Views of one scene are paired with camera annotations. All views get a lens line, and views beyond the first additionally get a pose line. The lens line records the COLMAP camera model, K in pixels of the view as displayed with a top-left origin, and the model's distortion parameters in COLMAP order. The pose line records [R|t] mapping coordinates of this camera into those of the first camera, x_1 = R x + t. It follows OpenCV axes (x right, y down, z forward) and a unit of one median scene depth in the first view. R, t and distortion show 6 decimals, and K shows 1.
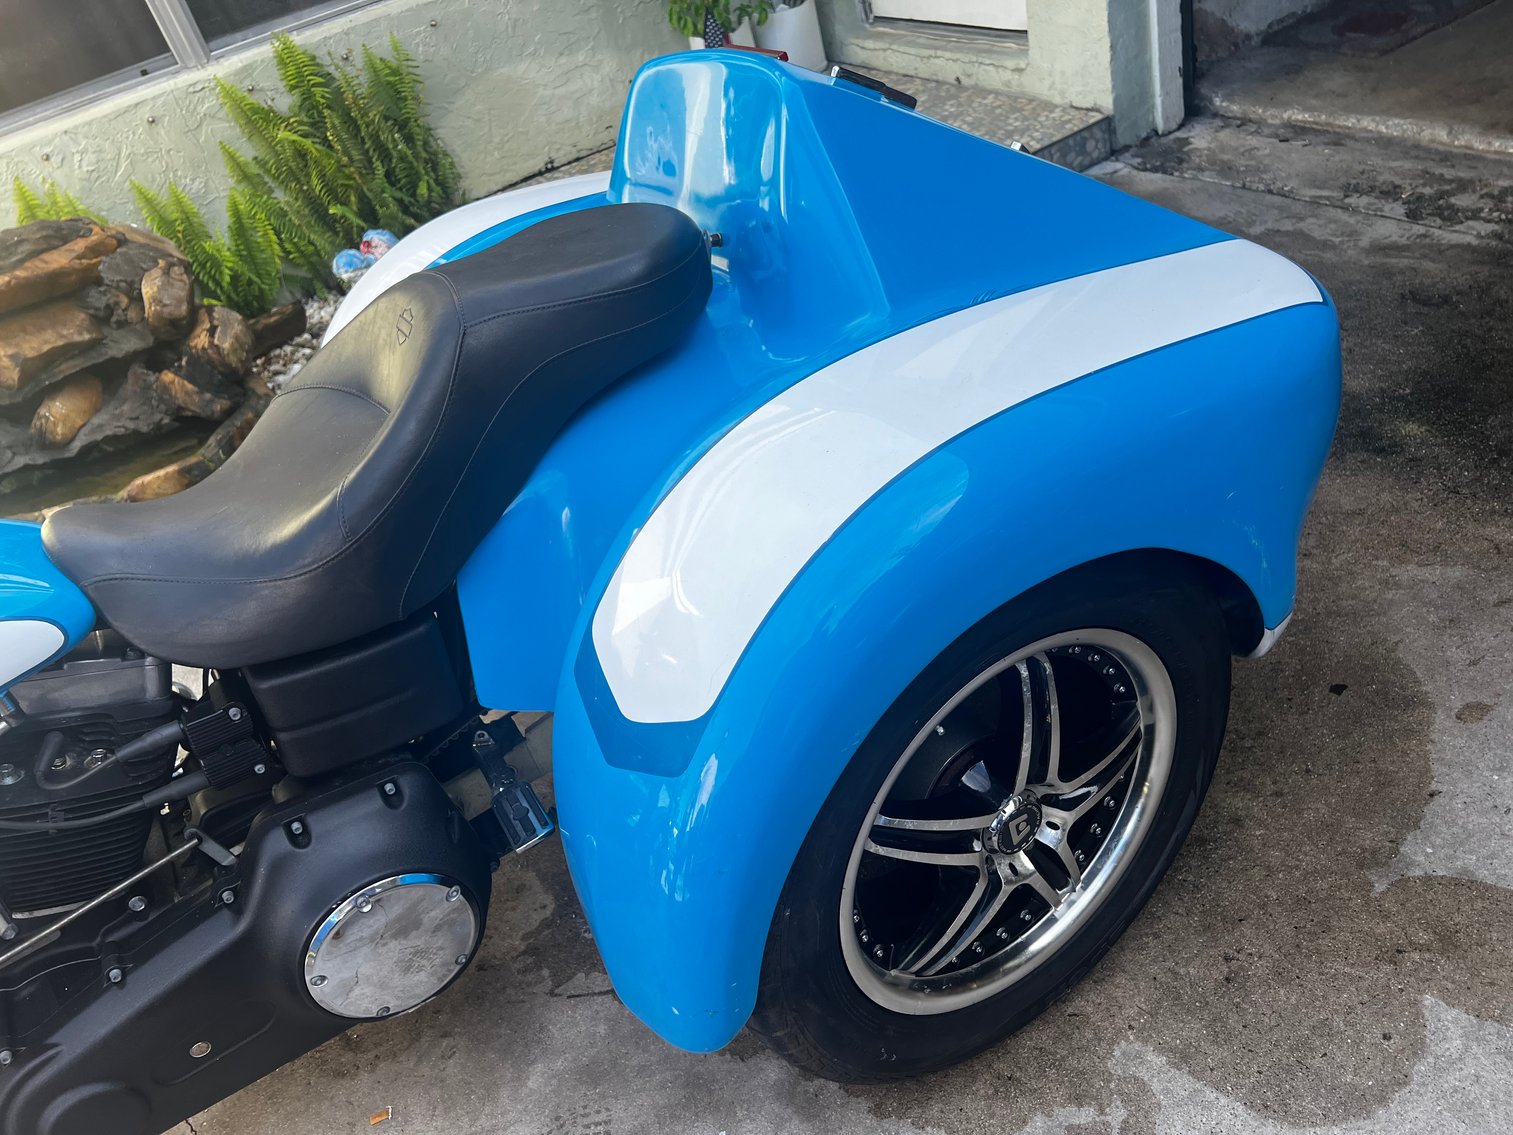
lens RADIAL K [[1180.8, 0, 756.5], [0, 1180.8, 567.5], [0, 0, 1]] dist [0.033745, -0.033648]
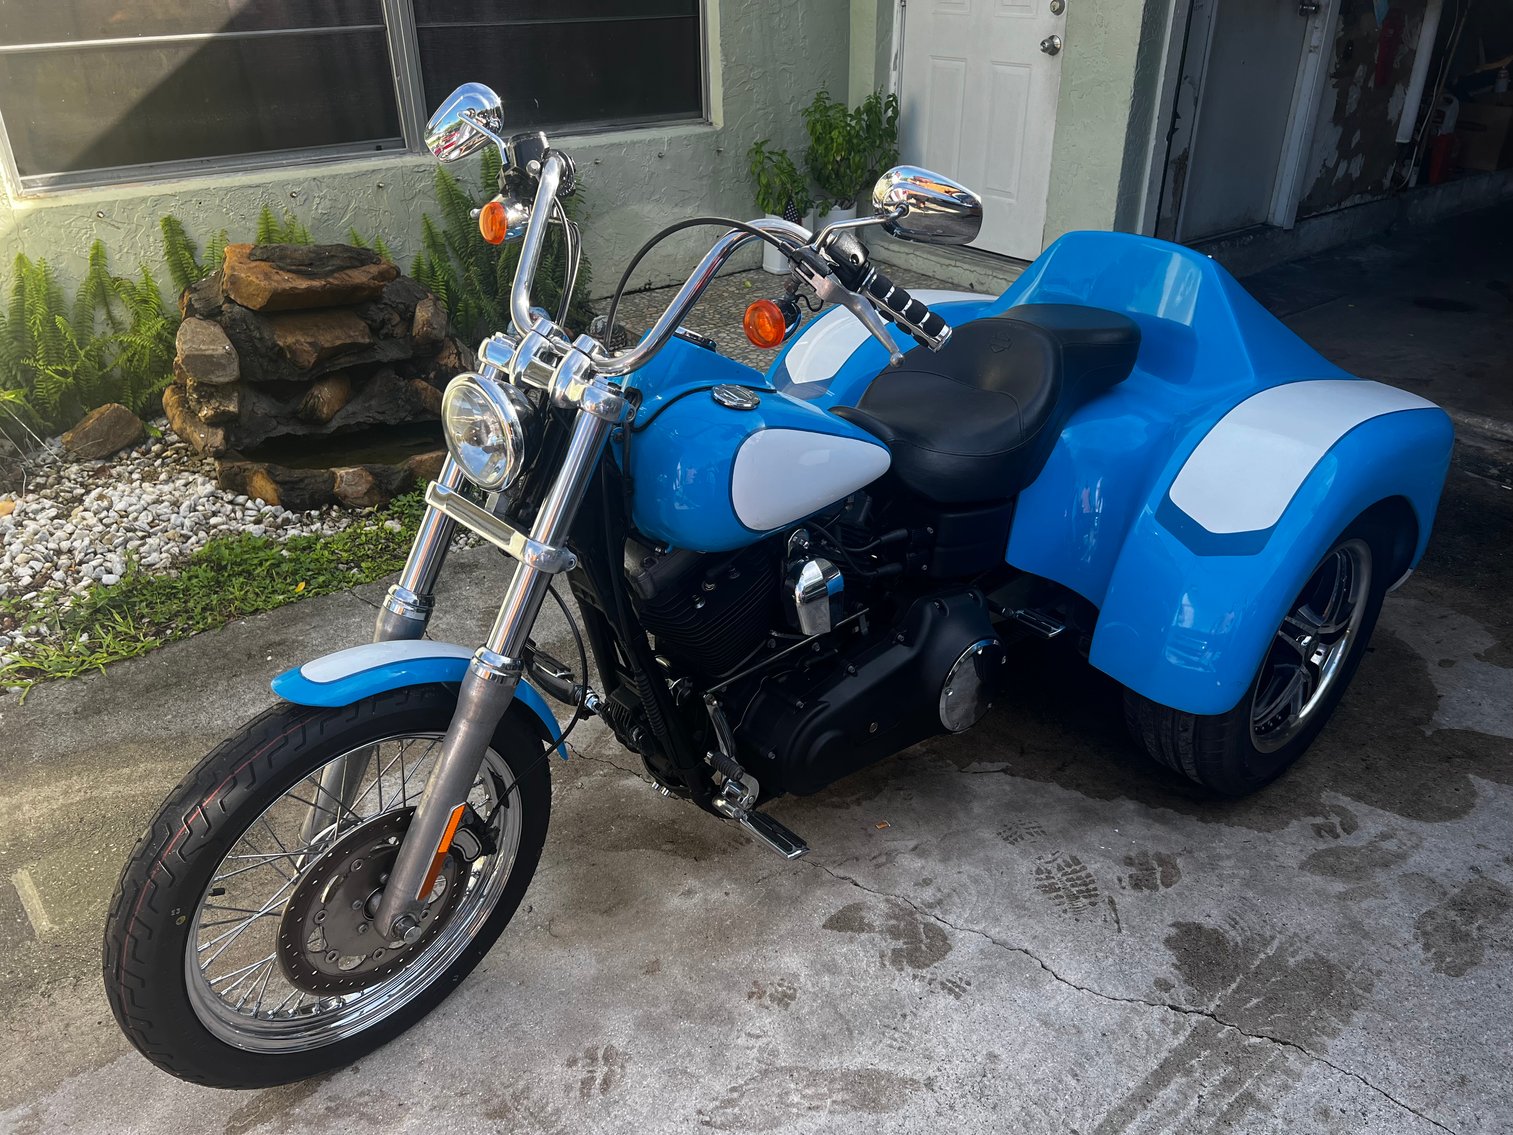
lens RADIAL K [[1180.8, 0, 756.5], [0, 1180.8, 567.5], [0, 0, 1]] dist [0.033745, -0.033648]
pose [[0.960389, 0.138988, 0.241527, -0.440315], [-0.100080, 0.980943, -0.166537, 0.198649], [-0.260071, 0.135768, 0.955997, -0.239737]]
